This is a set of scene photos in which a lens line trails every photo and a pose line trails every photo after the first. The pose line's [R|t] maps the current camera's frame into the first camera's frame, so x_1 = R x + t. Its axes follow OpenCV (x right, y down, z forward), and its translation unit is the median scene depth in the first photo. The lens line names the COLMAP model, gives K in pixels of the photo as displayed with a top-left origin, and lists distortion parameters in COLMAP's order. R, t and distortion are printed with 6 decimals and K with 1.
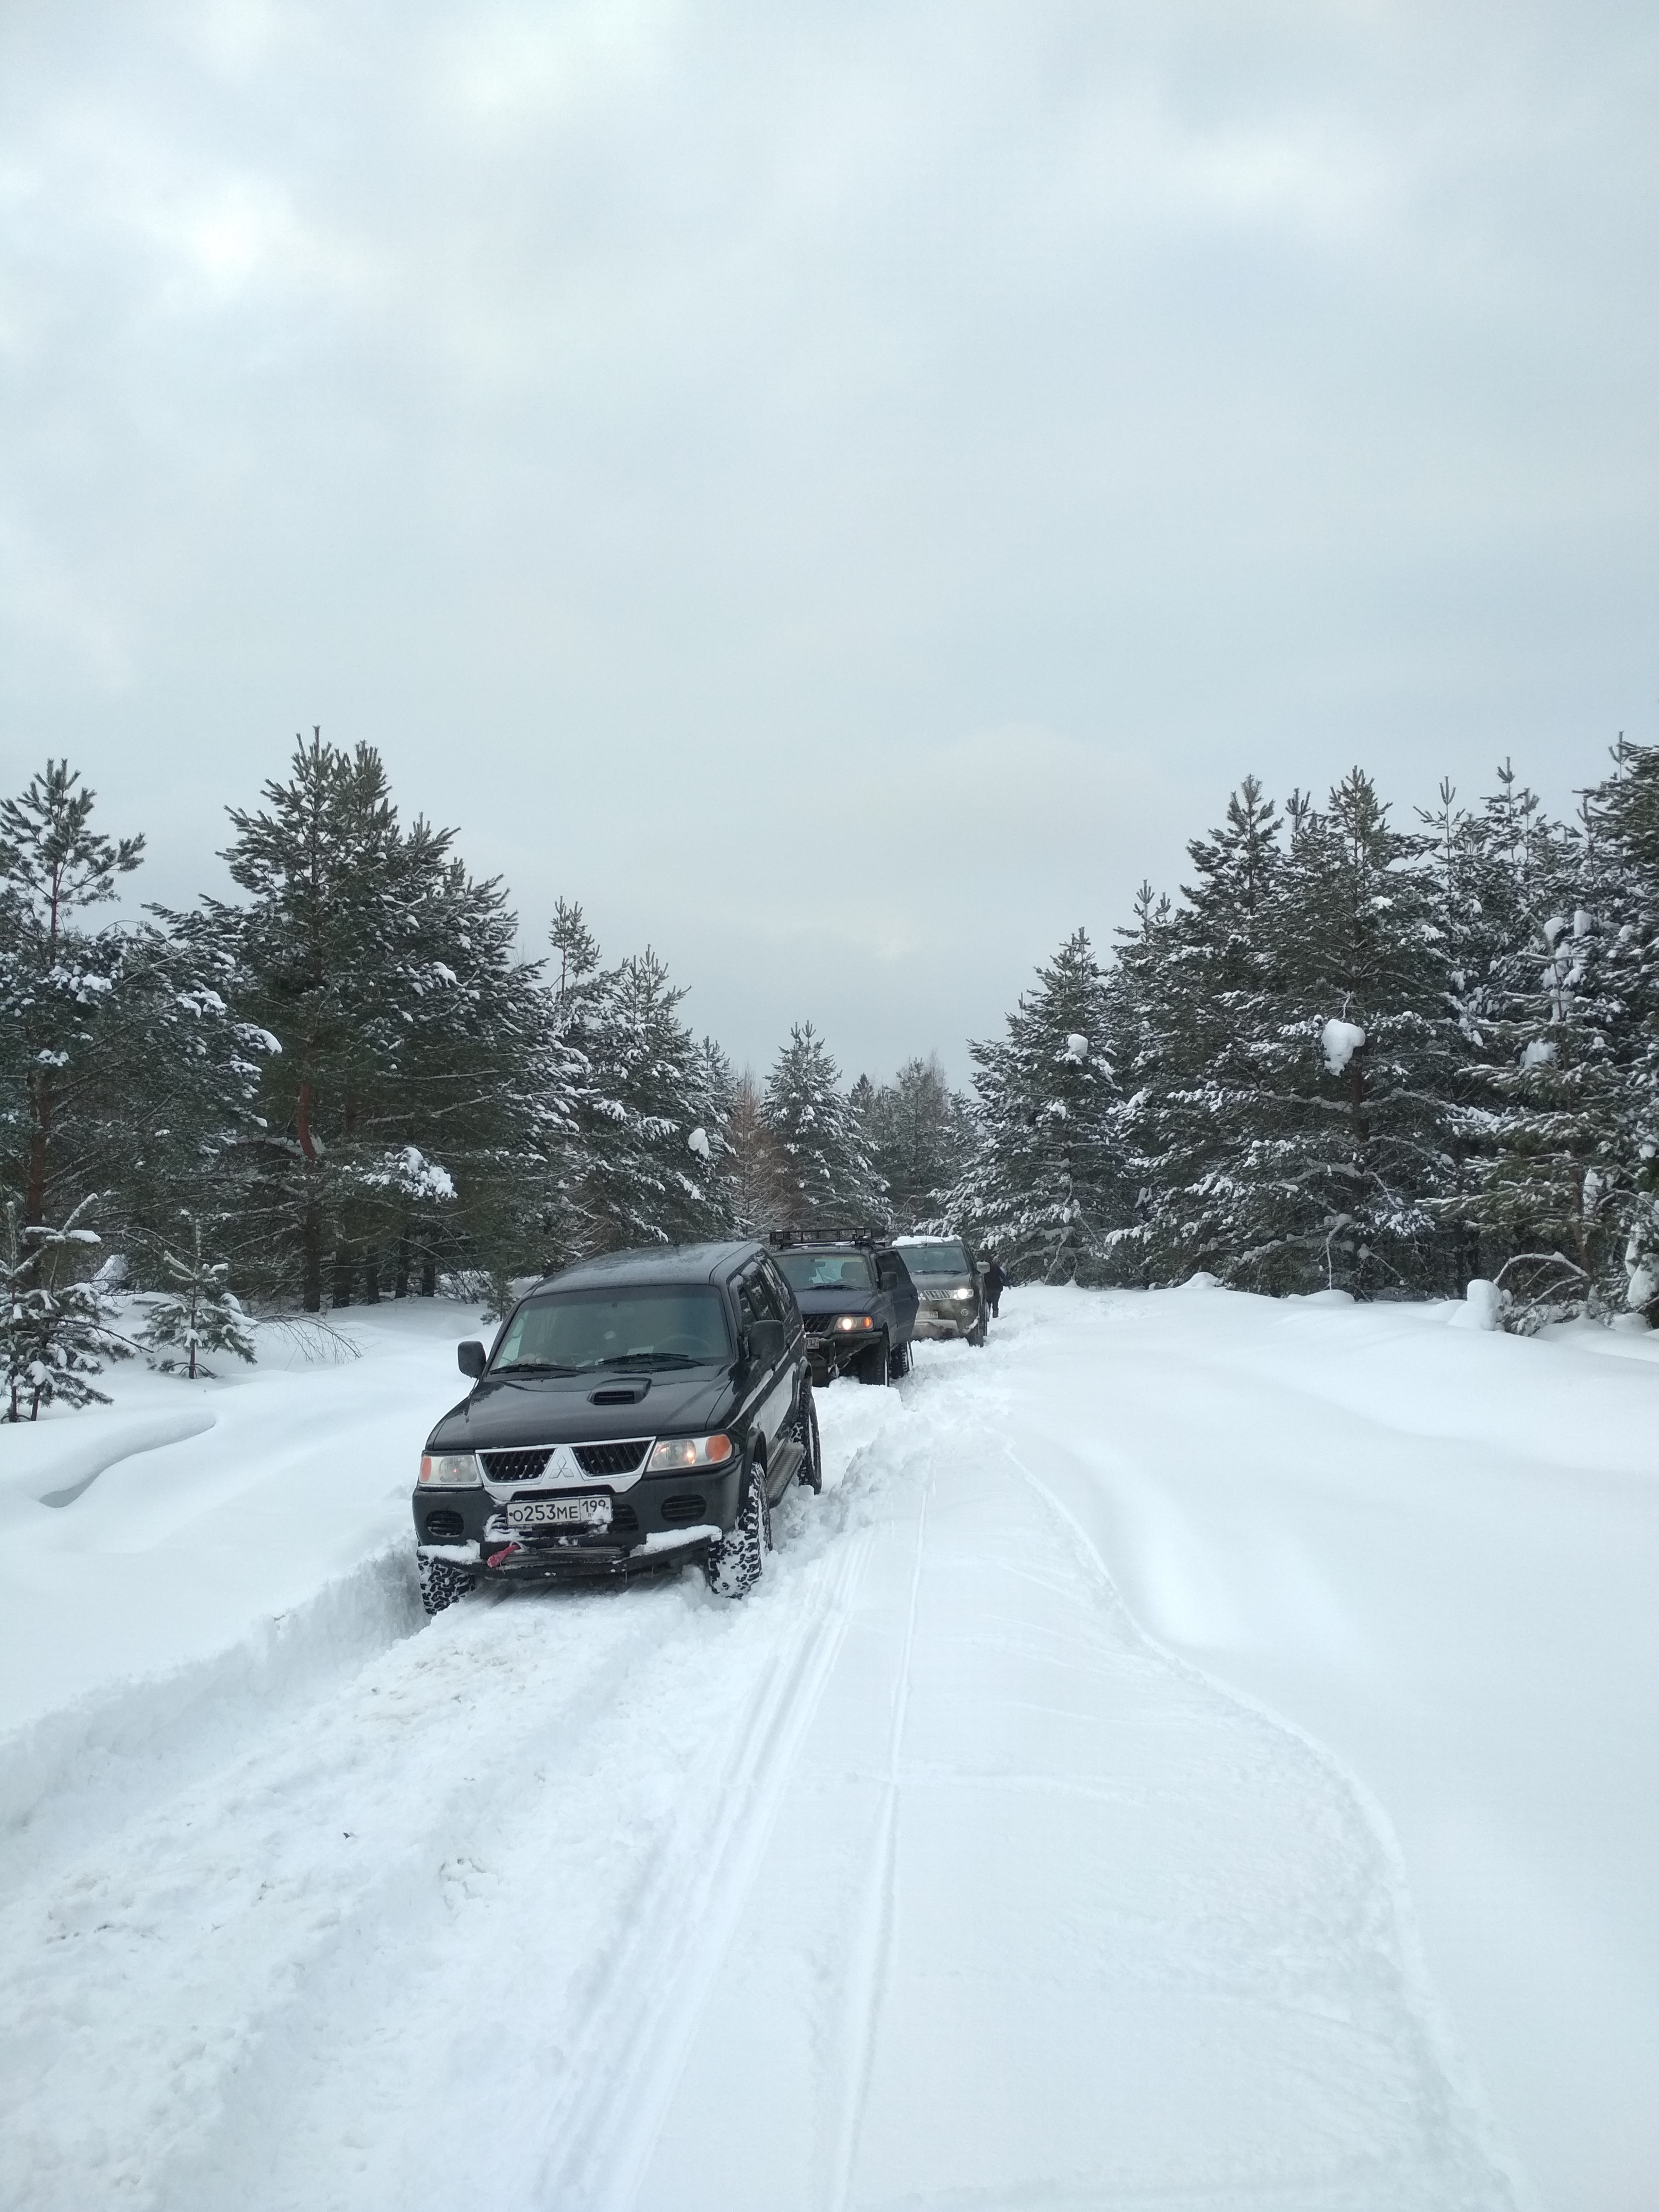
lens RADIAL K [[1787.3, 0, 879.8], [0, 1787.3, 1172.3], [0, 0, 1]] dist [0.027643, -0.054173]
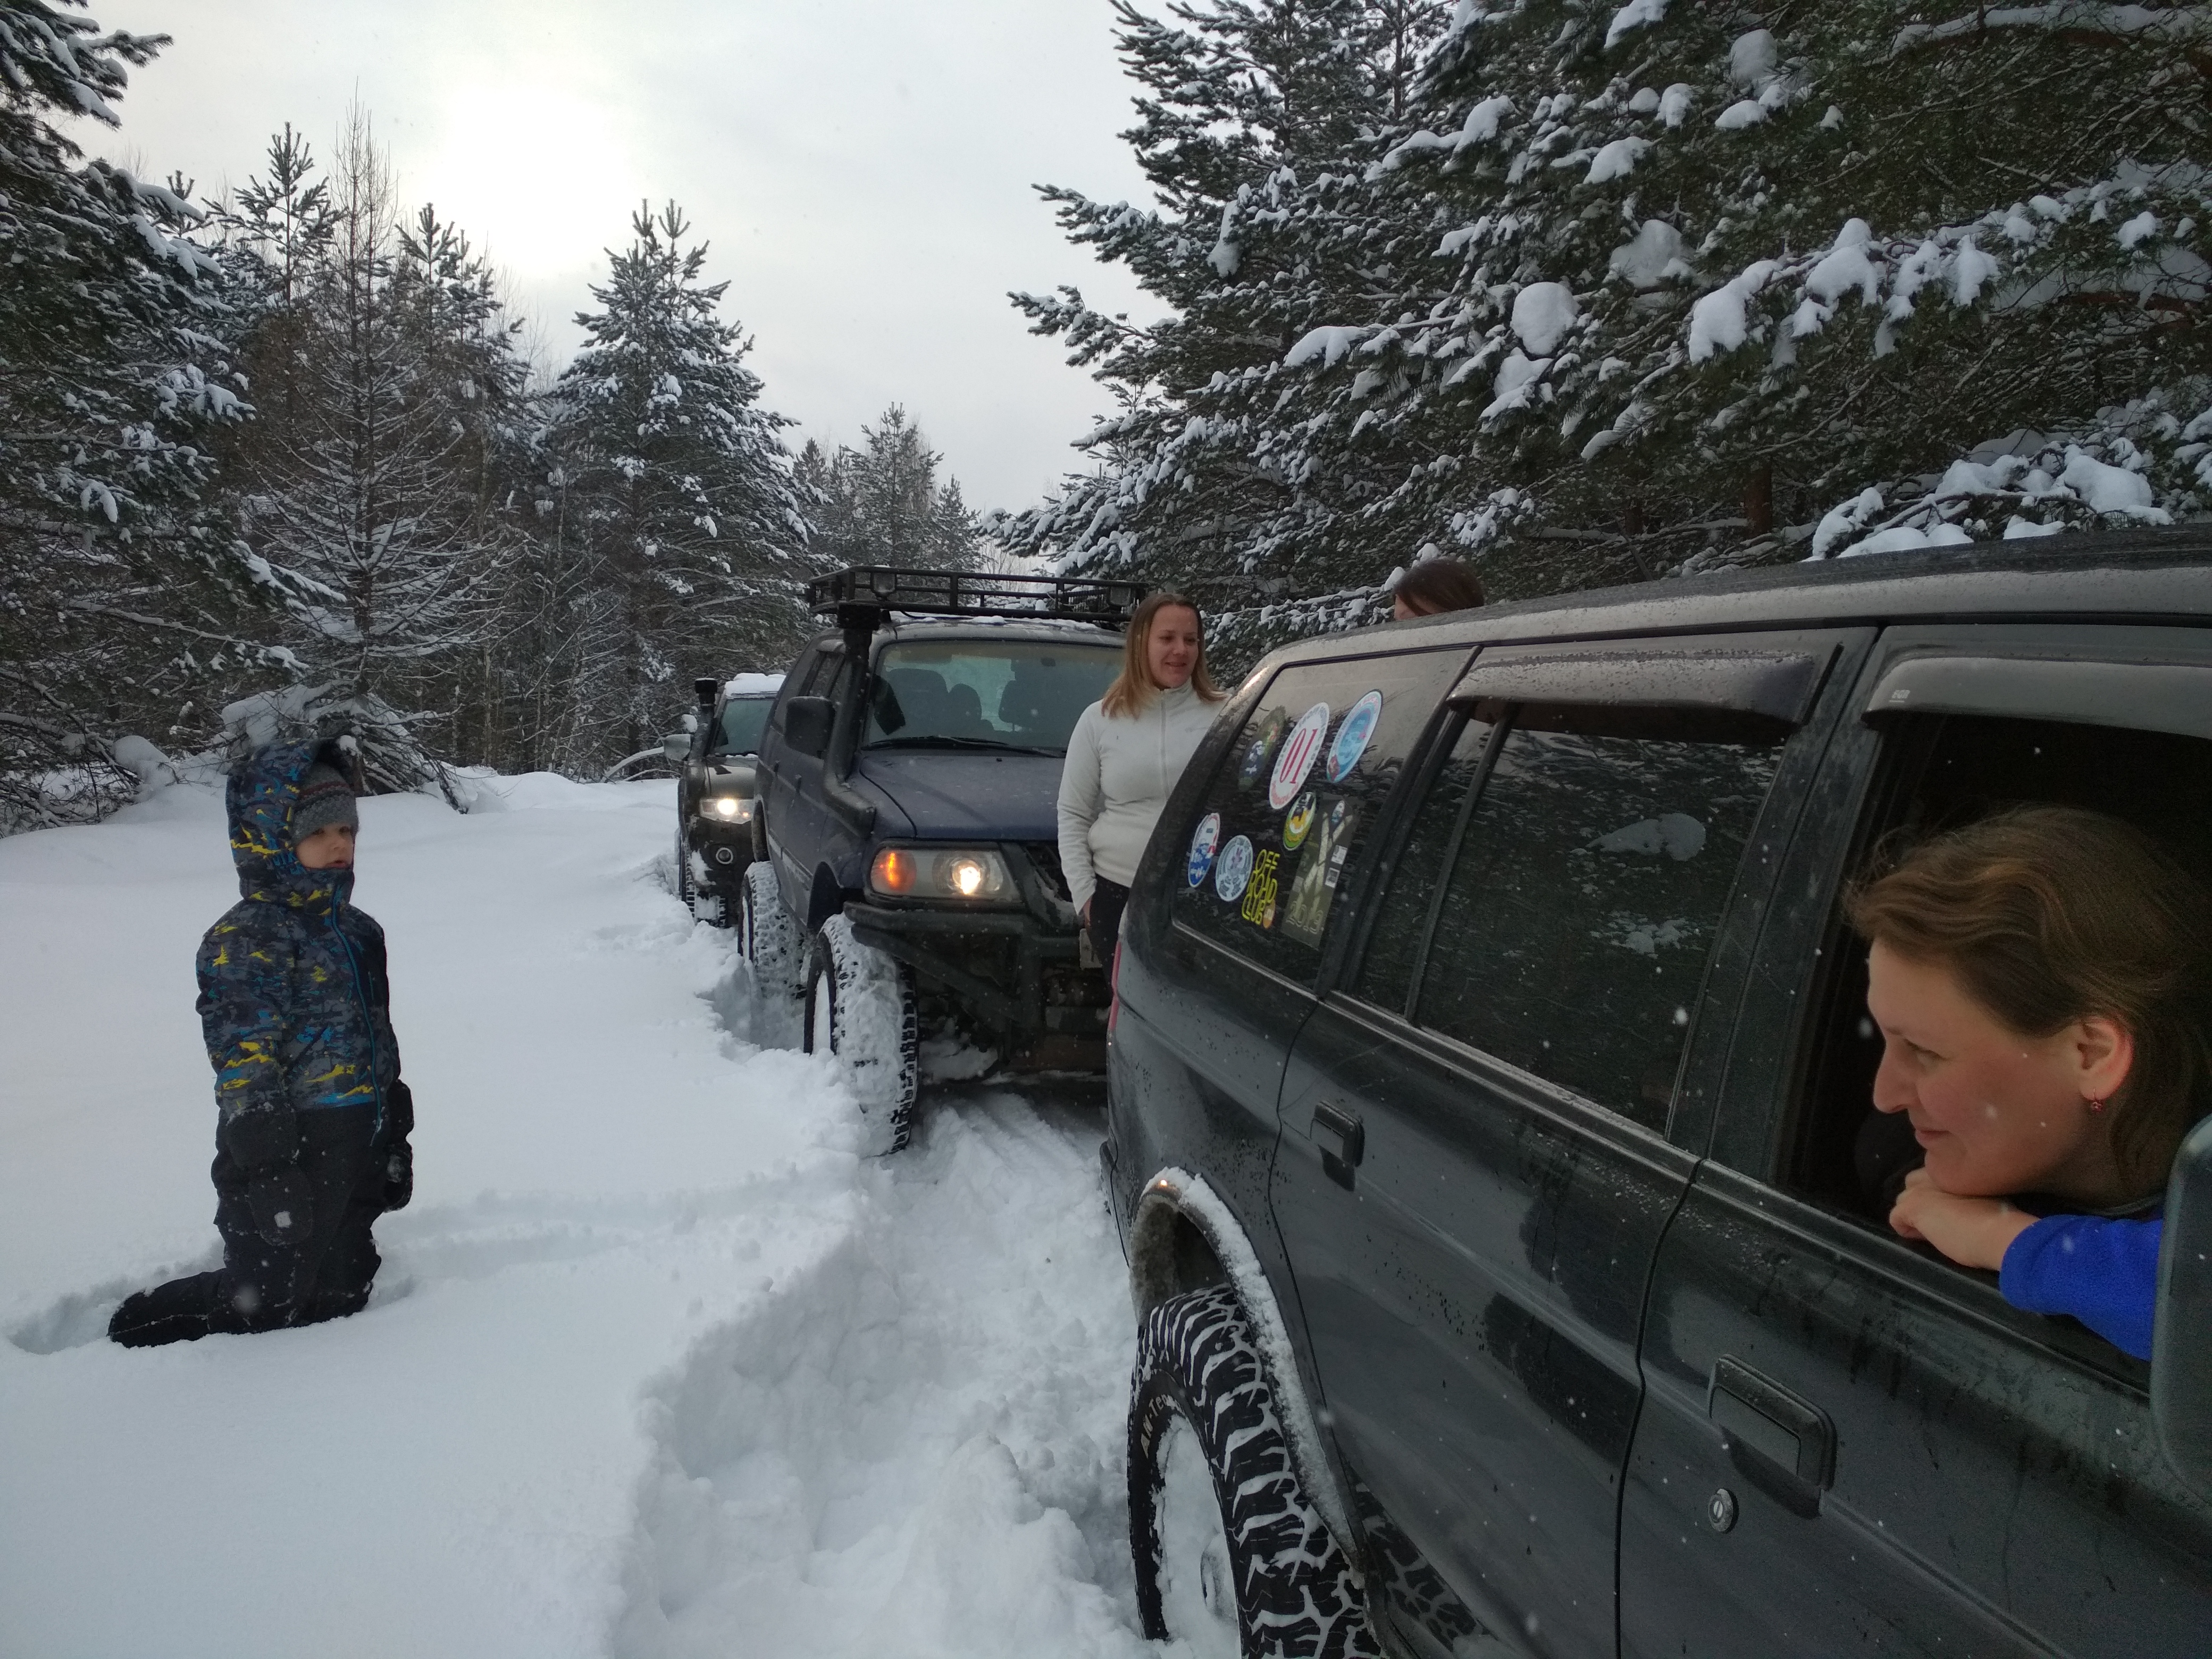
lens RADIAL K [[1787.3, 0, 1106.0], [0, 1787.3, 829.5], [0, 0, 1]] dist [0.027643, -0.054173]
pose [[0.988954, 0.008074, 0.148002, 0.005248], [-0.024451, 0.993723, 0.109168, 0.042058], [-0.146192, -0.111581, 0.982943, 0.903614]]
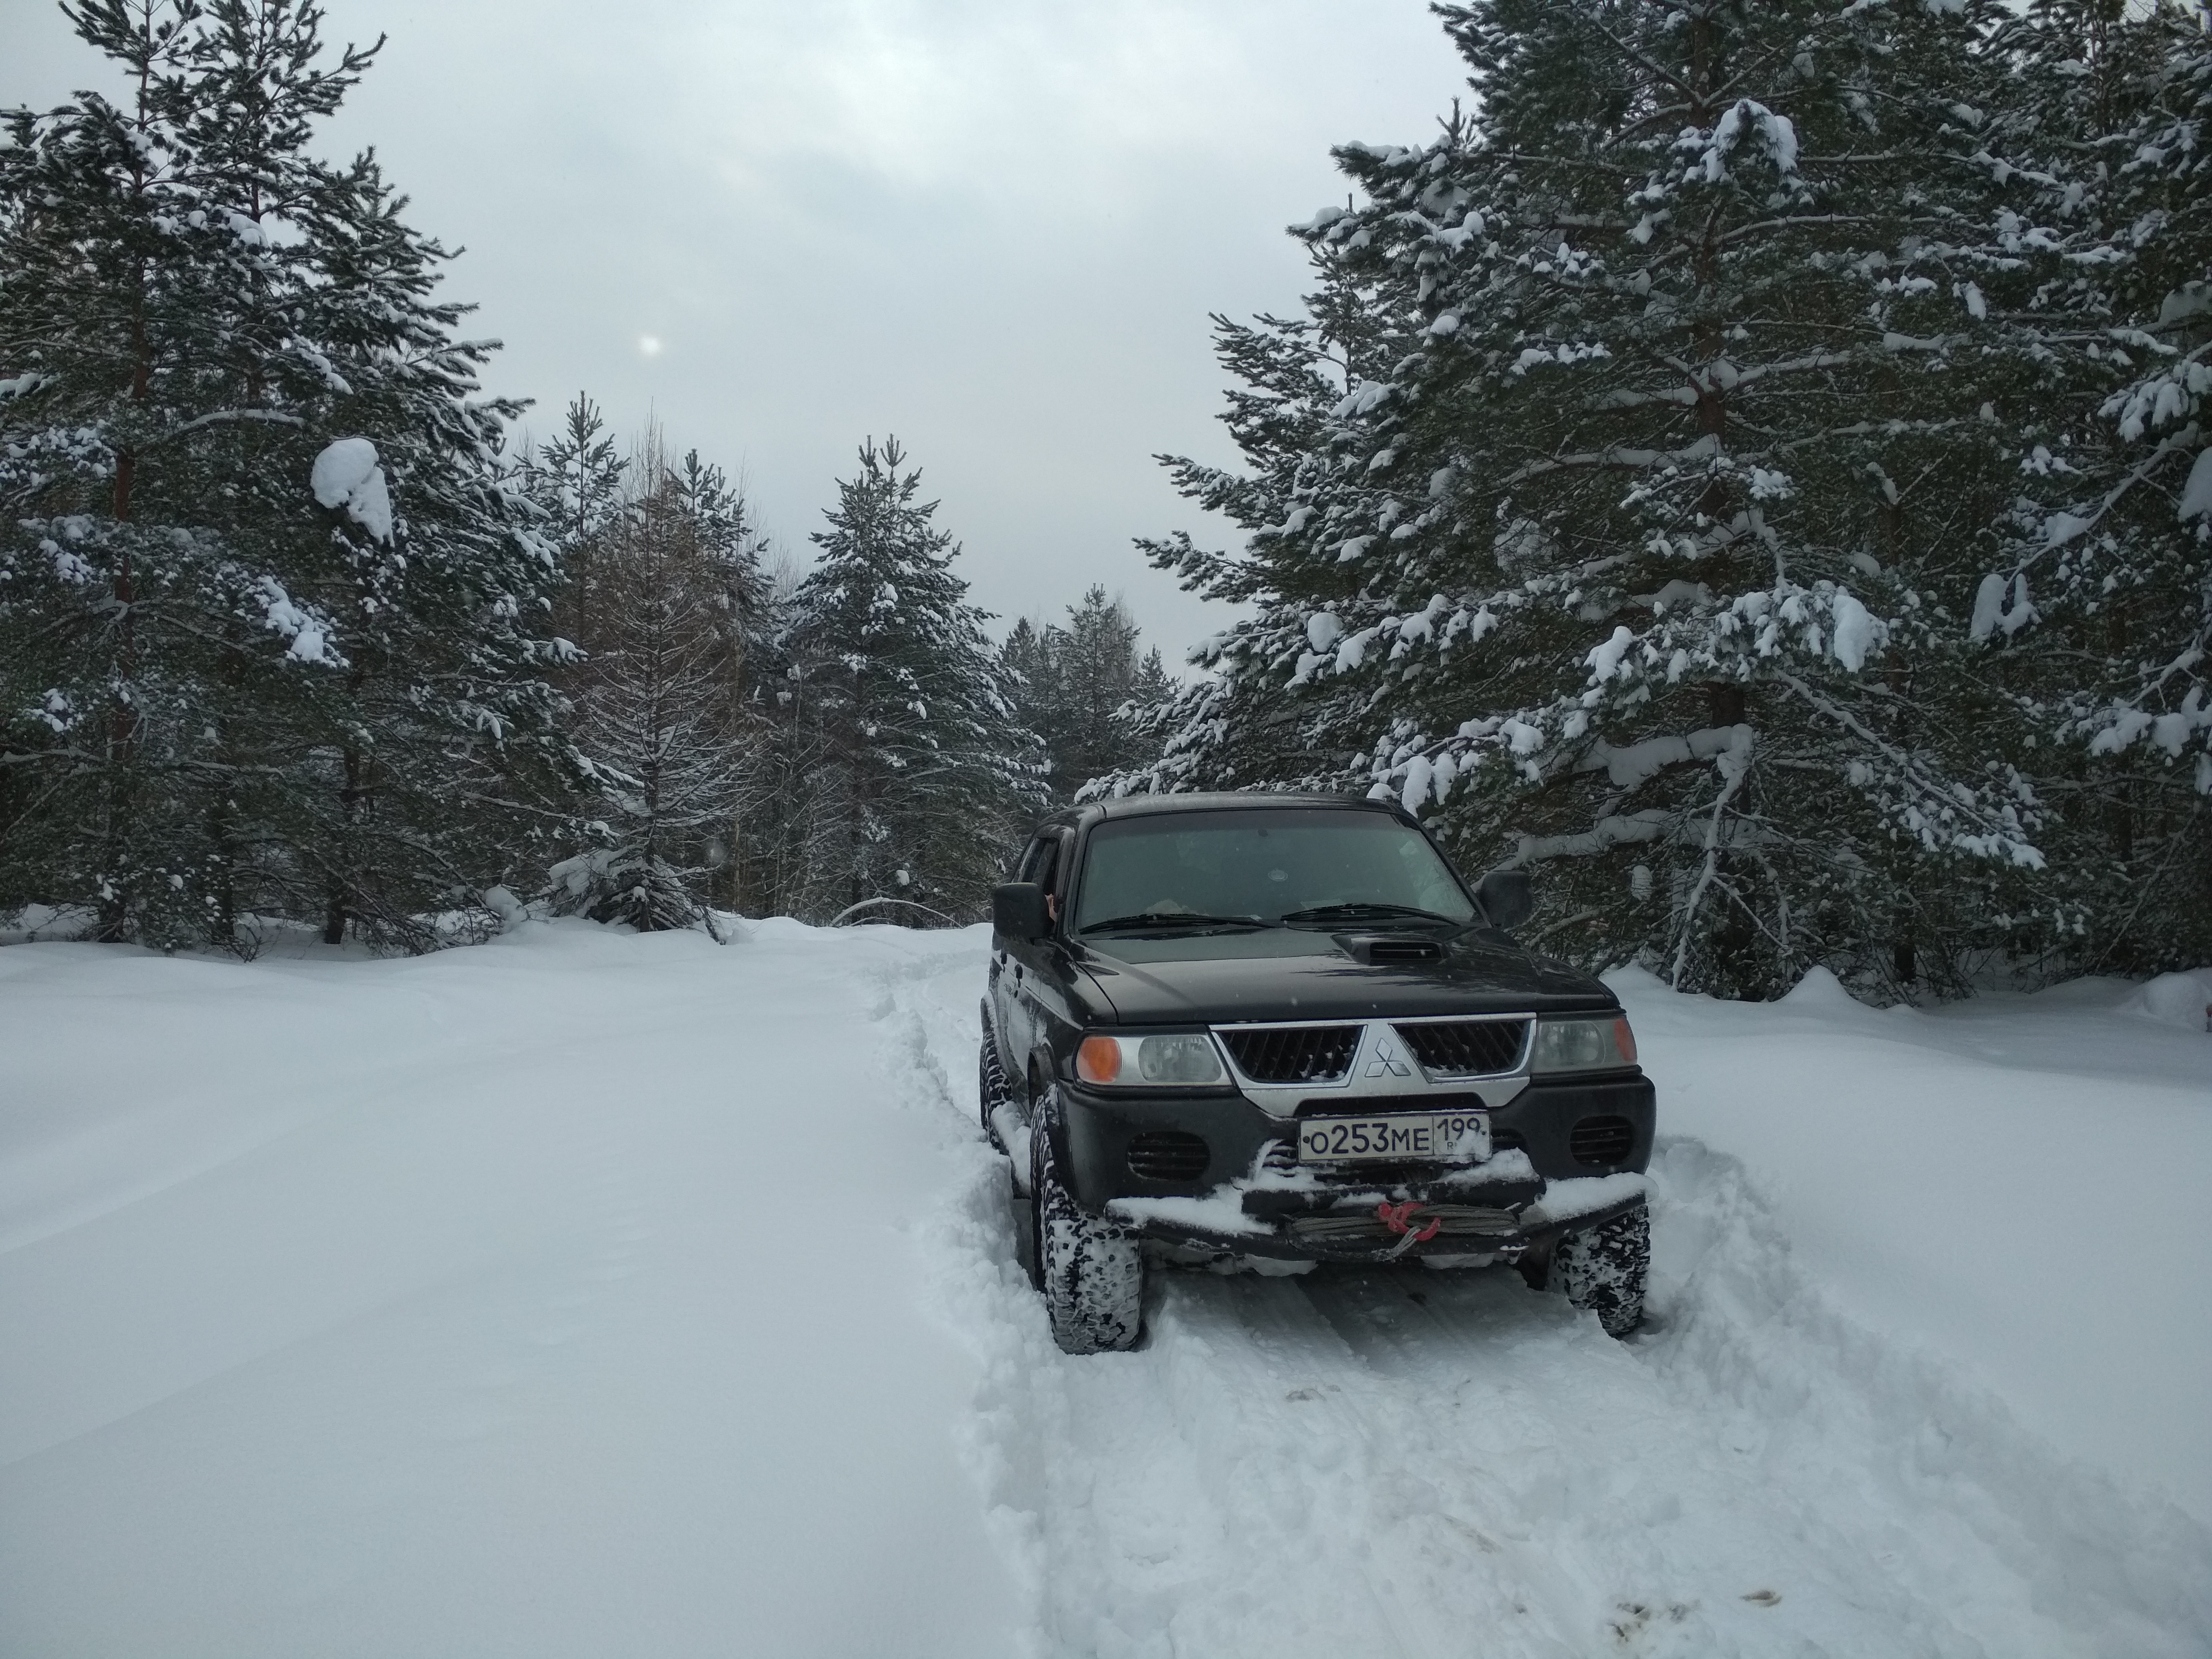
lens RADIAL K [[1787.3, 0, 1106.0], [0, 1787.3, 829.5], [0, 0, 1]] dist [0.027643, -0.054173]
pose [[0.999710, 0.002928, 0.023884, 0.021702], [-0.003511, 0.999696, 0.024401, 0.038920], [-0.023805, -0.024478, 0.999417, 0.794913]]
